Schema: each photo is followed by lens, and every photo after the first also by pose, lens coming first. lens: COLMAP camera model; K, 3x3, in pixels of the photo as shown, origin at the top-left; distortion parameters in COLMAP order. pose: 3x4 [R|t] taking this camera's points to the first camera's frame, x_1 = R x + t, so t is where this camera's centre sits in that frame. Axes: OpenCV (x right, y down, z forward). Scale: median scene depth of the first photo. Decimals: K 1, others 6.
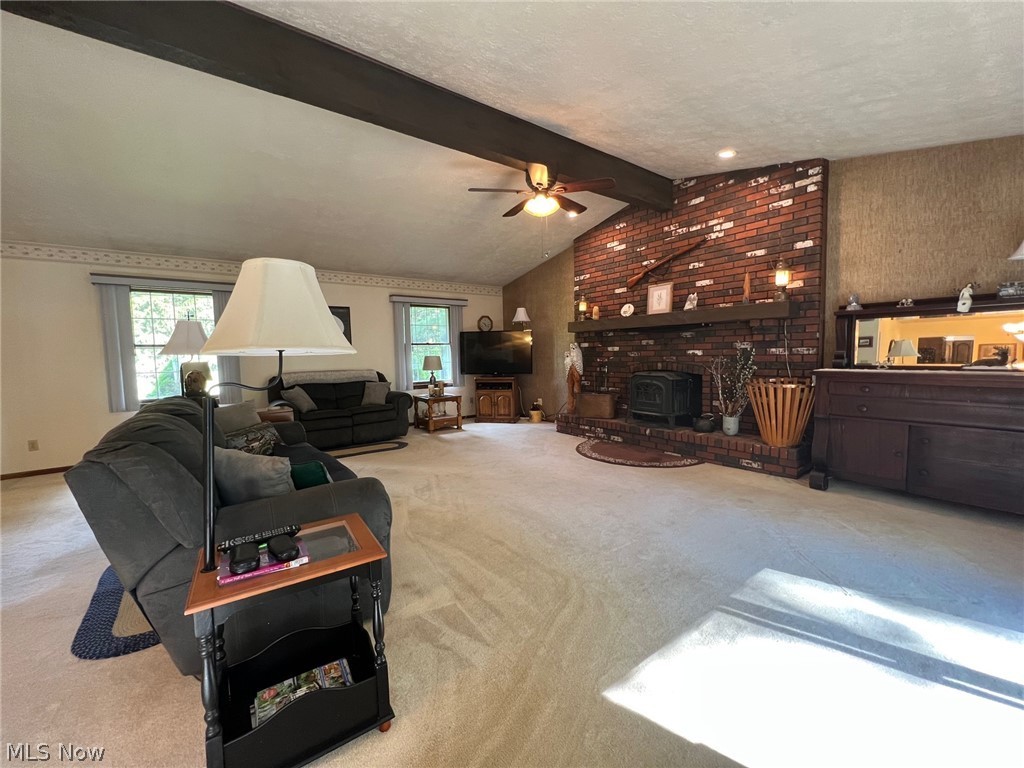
lens RADIAL K [[412.9, 0, 512.0], [0, 412.9, 384.0], [0, 0, 1]] dist [-0.000680, 0.000112]
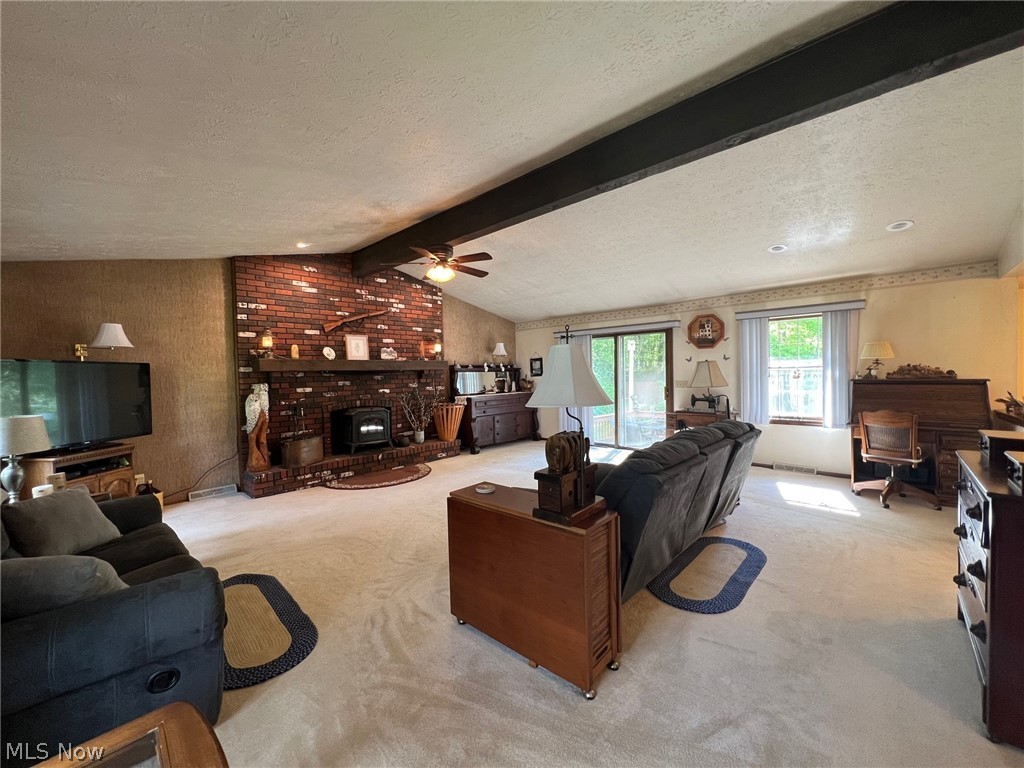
lens RADIAL K [[412.9, 0, 512.0], [0, 412.9, 384.0], [0, 0, 1]] dist [-0.000680, 0.000112]
pose [[-0.183781, -0.004744, 0.982956, -0.954428], [0.096030, 0.995118, 0.022757, -0.089509], [-0.978265, 0.098576, -0.182428, 0.838317]]
